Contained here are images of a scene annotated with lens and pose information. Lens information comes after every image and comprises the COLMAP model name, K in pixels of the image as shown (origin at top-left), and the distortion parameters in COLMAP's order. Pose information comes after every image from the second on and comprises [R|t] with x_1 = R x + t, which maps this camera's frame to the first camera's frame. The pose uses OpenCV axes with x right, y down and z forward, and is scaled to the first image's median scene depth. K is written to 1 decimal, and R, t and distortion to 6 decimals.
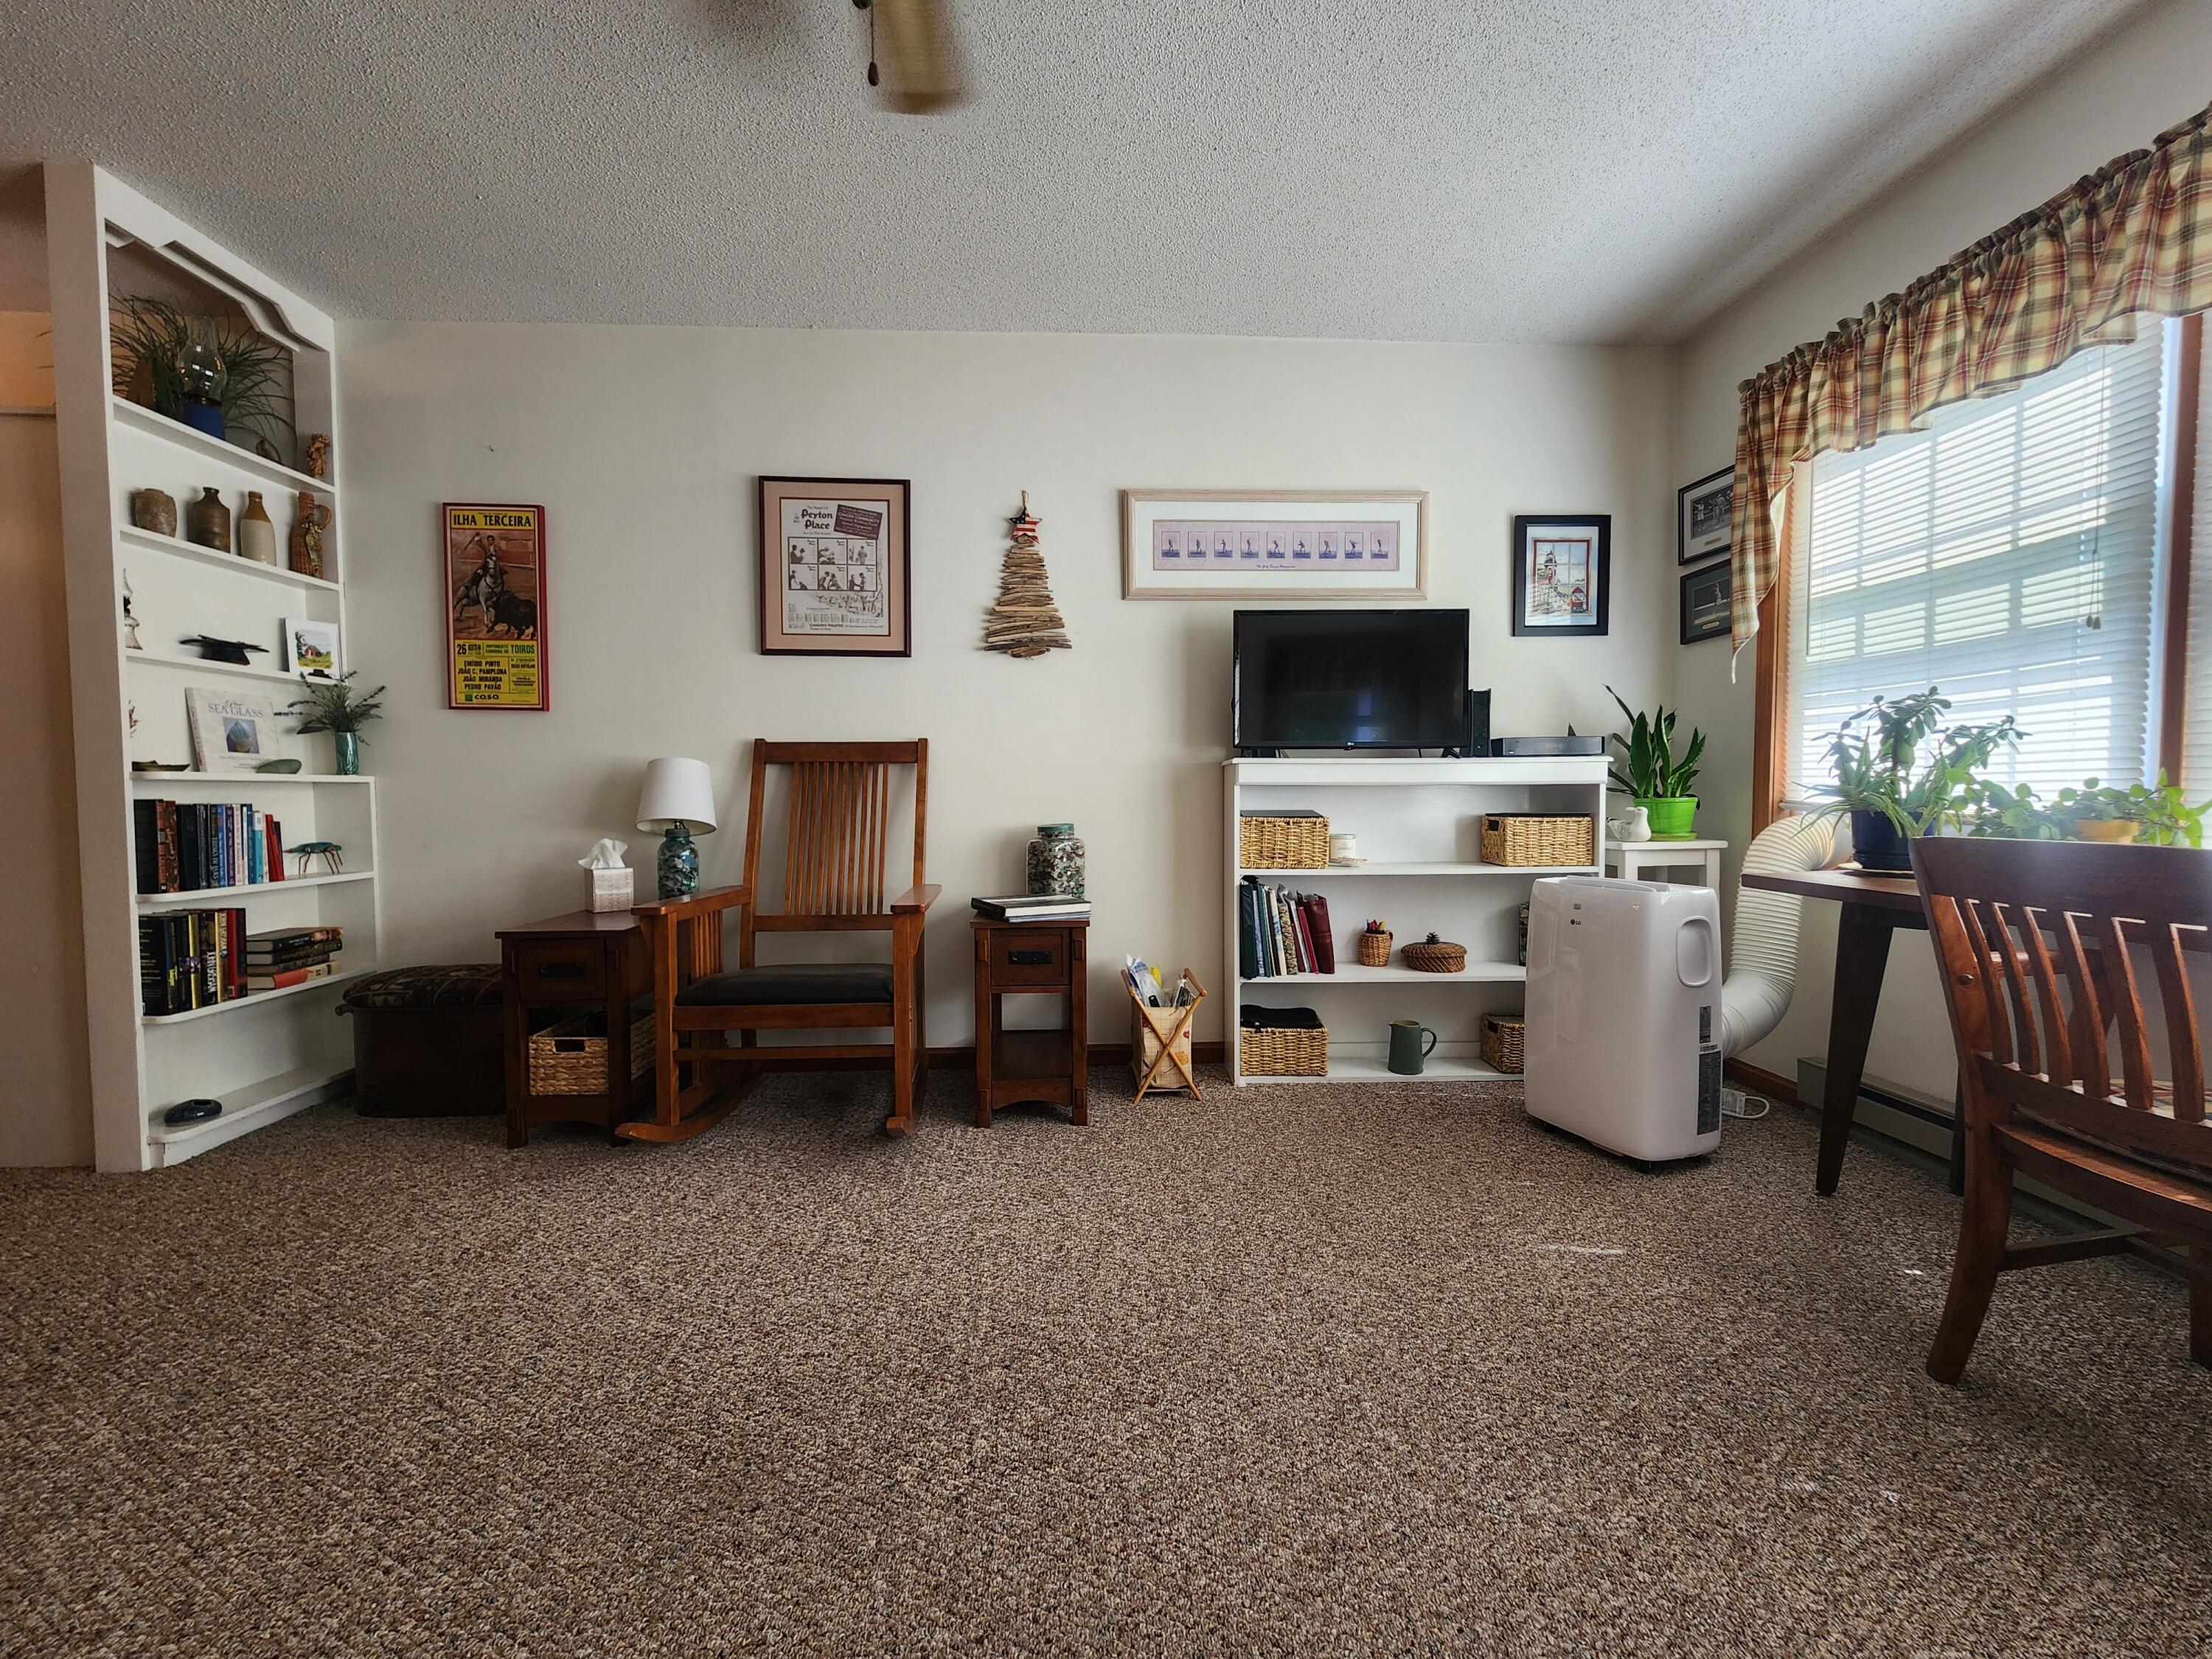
lens RADIAL K [[905.3, 0, 1135.5], [0, 905.3, 837.1], [0, 0, 1]] dist [-0.002809, 0.000443]
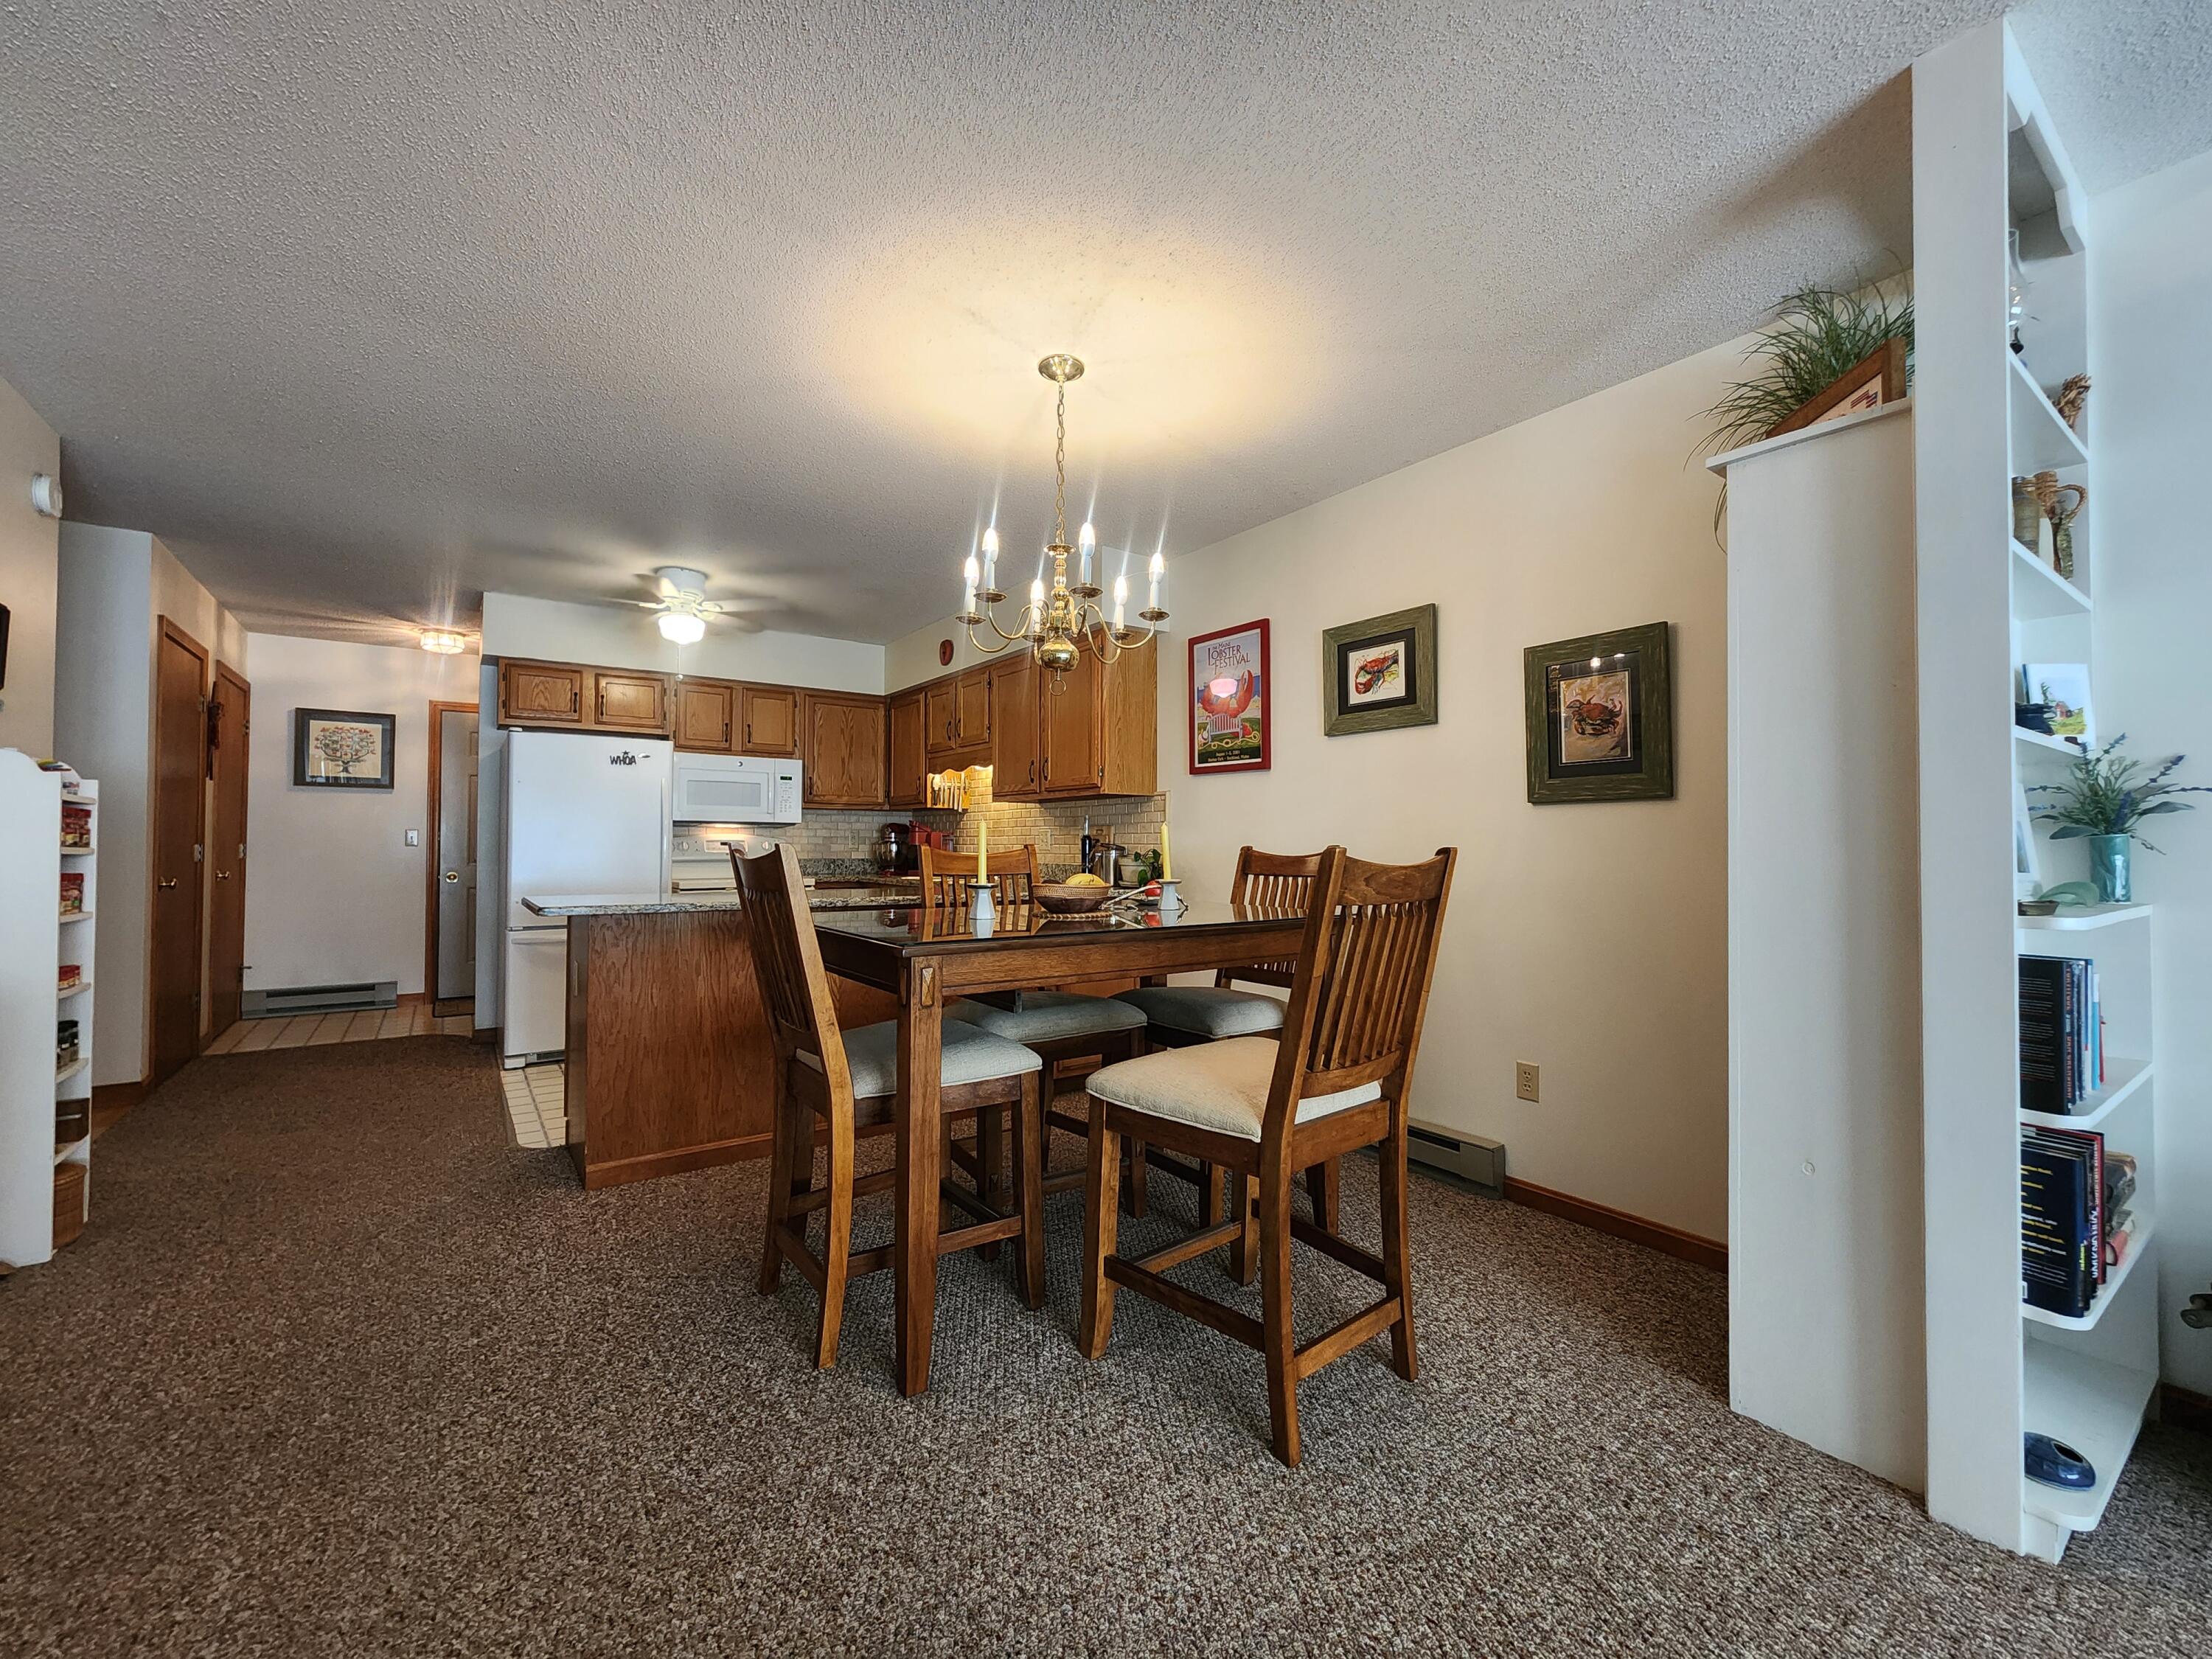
lens RADIAL K [[905.3, 0, 1112.7], [0, 905.3, 822.5], [0, 0, 1]] dist [-0.002809, 0.000443]
pose [[0.536929, -0.013270, -0.843523, -0.792424], [-0.049786, 0.997635, -0.047385, -0.065061], [0.842157, 0.067438, 0.534999, 0.088107]]
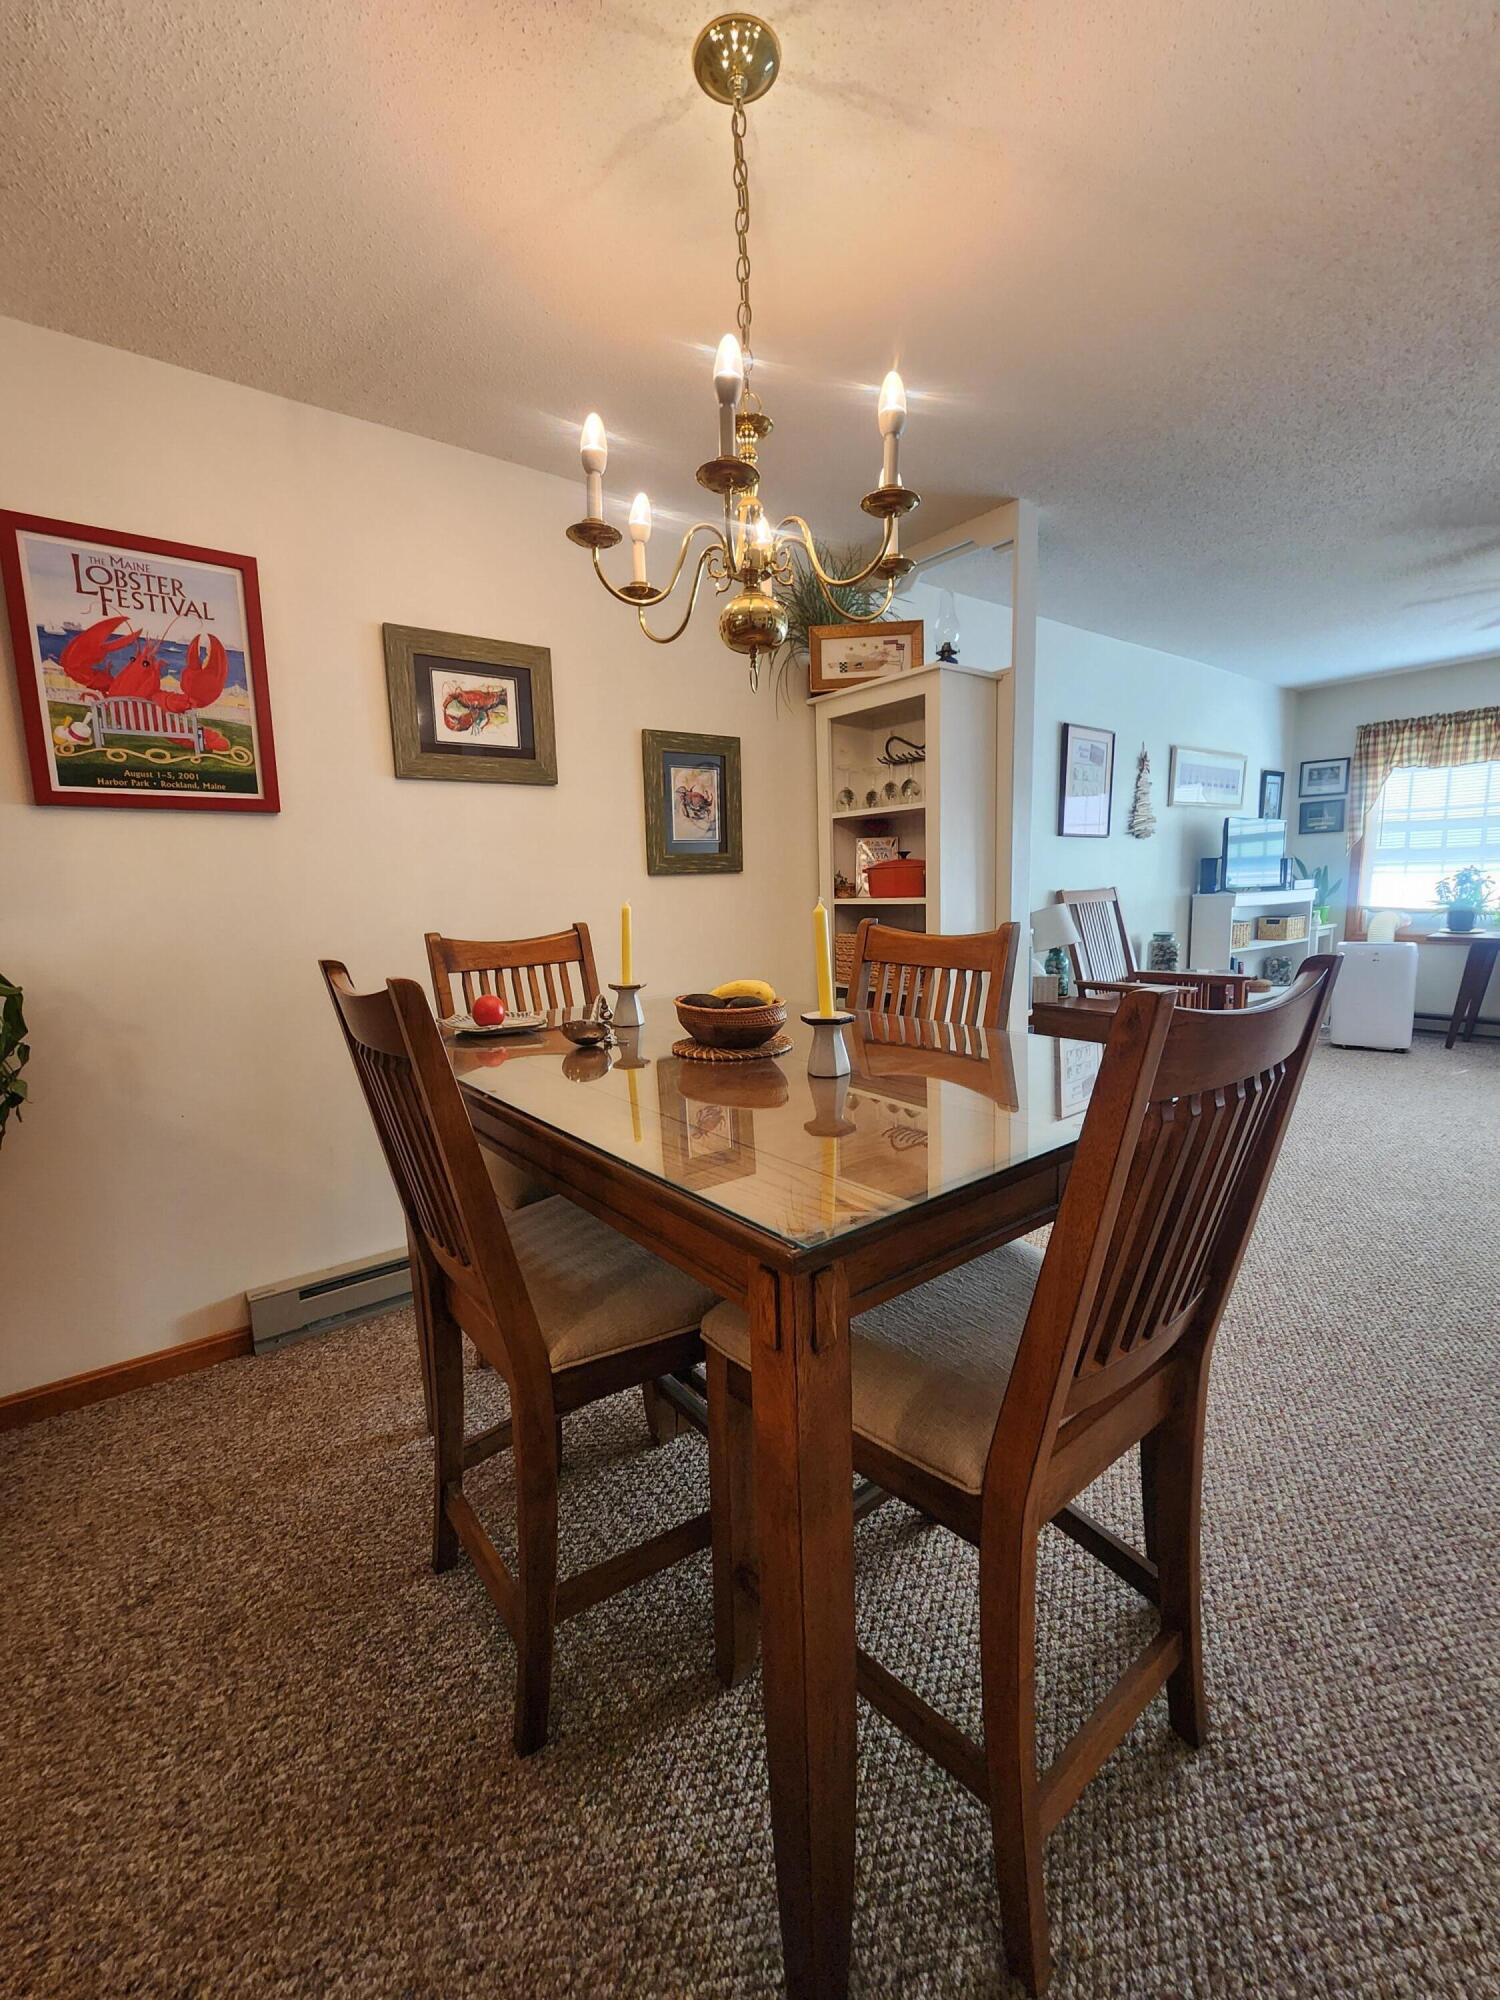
lens RADIAL K [[818.5, 0, 744.9], [0, 818.5, 1004.0], [0, 0, 1]] dist [-0.002809, 0.000443]
pose [[0.828692, -0.102659, 0.550210, -1.936625], [0.053248, 0.993037, 0.105083, -0.100153], [-0.557167, -0.057784, 0.828388, 0.103573]]
